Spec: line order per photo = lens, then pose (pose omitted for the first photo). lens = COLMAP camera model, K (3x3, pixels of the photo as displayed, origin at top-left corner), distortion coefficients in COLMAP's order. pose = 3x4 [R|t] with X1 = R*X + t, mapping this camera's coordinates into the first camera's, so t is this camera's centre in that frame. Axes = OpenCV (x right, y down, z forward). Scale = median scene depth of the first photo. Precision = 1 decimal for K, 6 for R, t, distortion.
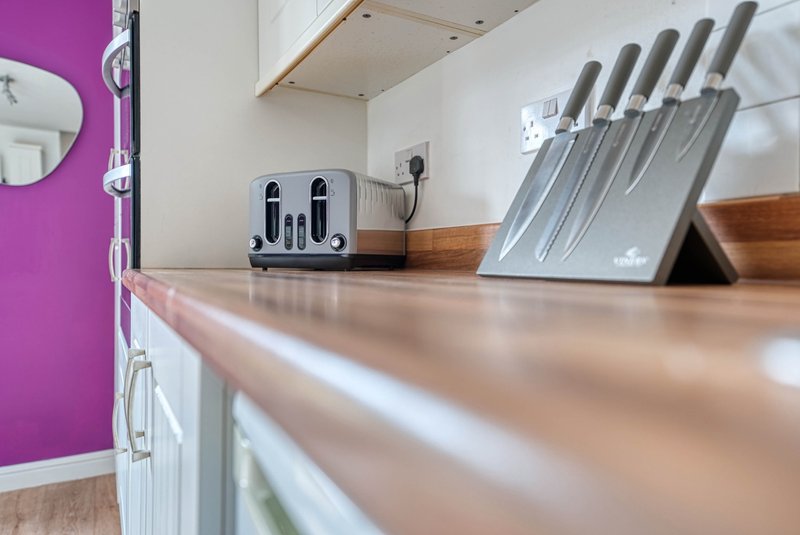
lens RADIAL K [[520.4, 0, 392.1], [0, 520.4, 267.7], [0, 0, 1]] dist [0.030333, -0.007152]
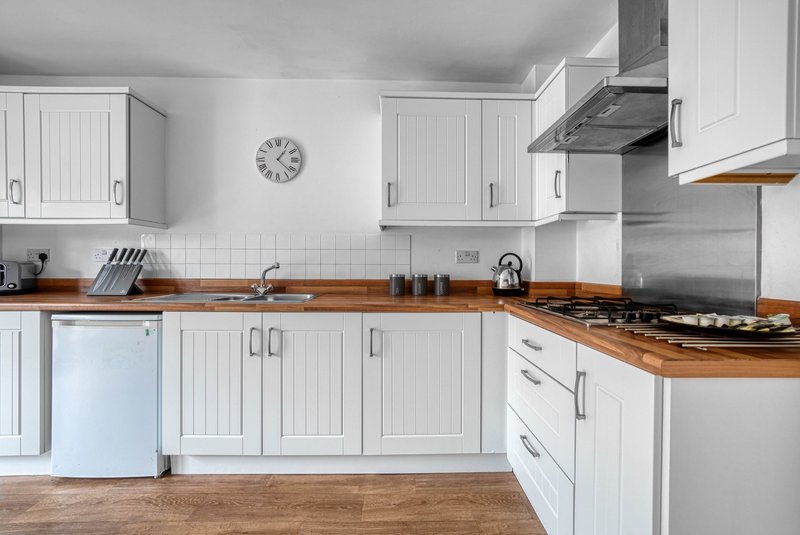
lens RADIAL K [[324.1, 0, 405.6], [0, 324.1, 266.3], [0, 0, 1]] dist [-0.013635, 0.003843]
pose [[0.469921, -0.001735, 0.882707, -0.649291], [0.009861, 0.999946, -0.003284, -0.127919], [-0.882653, 0.010248, 0.469913, -1.819769]]
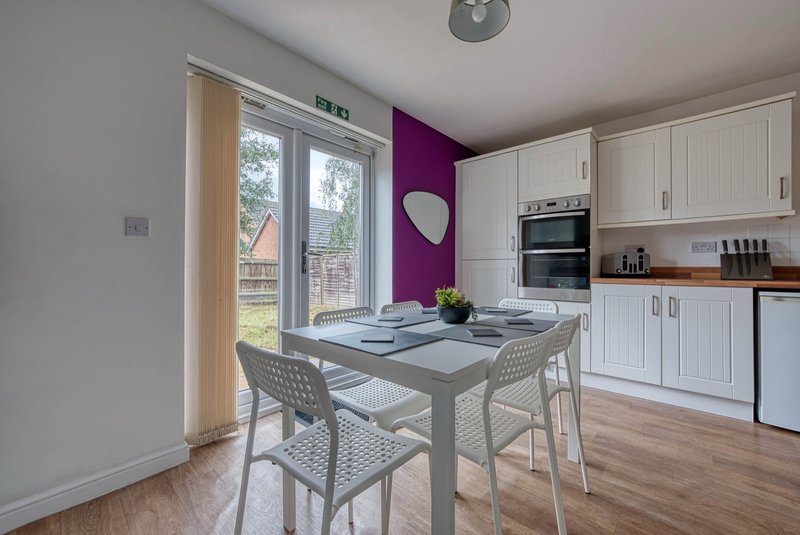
lens RADIAL K [[322.2, 0, 393.4], [0, 322.2, 267.3], [0, 0, 1]] dist [-0.019134, 0.005571]
pose [[0.948391, 0.003201, 0.317088, -2.695447], [0.004015, 0.999748, -0.022100, -0.029843], [-0.317079, 0.022233, 0.948139, -0.715854]]
